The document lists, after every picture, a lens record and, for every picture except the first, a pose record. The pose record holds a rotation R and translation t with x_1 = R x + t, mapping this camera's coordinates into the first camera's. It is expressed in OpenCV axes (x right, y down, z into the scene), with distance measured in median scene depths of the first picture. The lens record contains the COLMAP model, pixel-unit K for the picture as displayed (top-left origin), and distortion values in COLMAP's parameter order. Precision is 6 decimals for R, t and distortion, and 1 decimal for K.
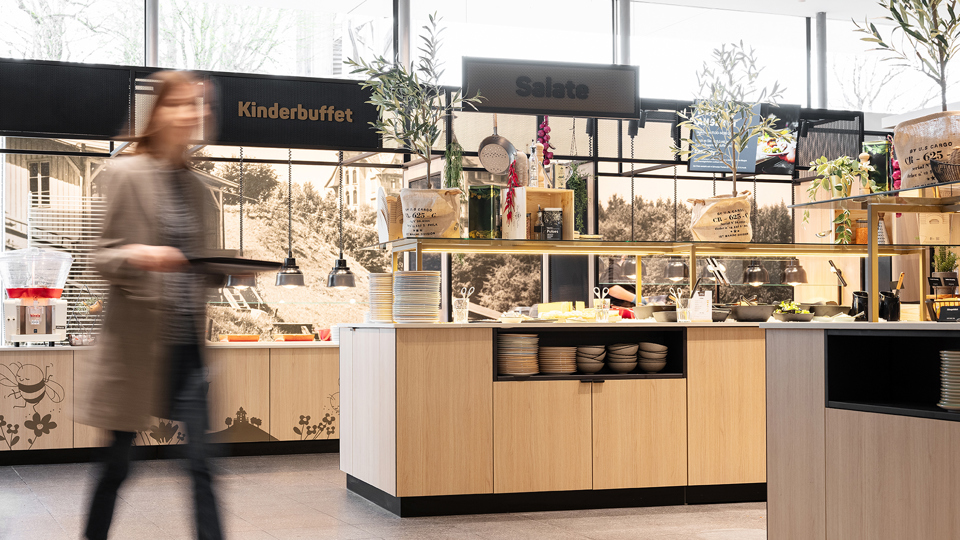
lens RADIAL K [[1385.9, 0, 434.1], [0, 1385.9, 268.2], [0, 0, 1]] dist [0.051814, -0.025944]
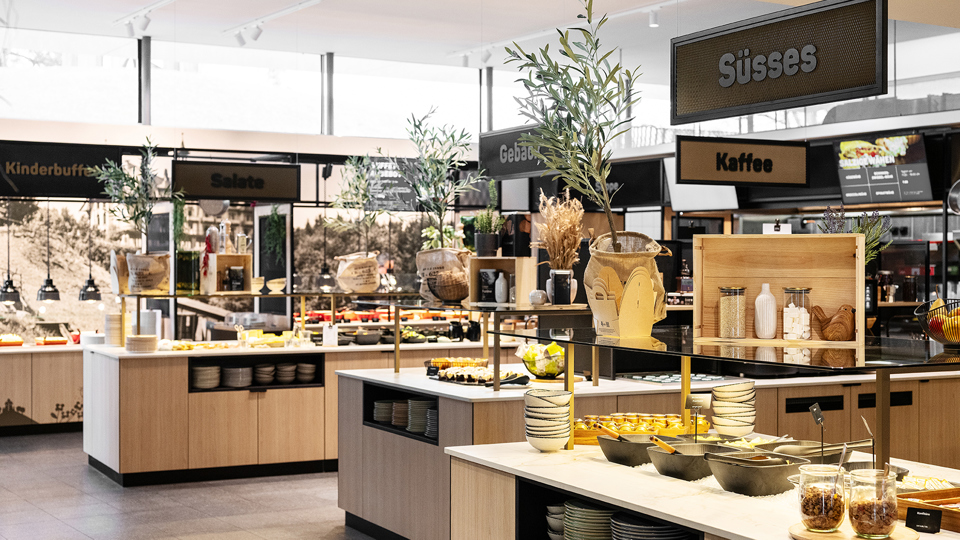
lens RADIAL K [[1385.9, 0, 434.1], [0, 1385.9, 268.2], [0, 0, 1]] dist [0.051814, -0.025944]
pose [[0.987271, 0.003269, 0.159012, 0.045420], [-0.010265, 0.999014, 0.043194, -0.081183], [-0.158714, -0.044276, 0.986331, -0.337177]]
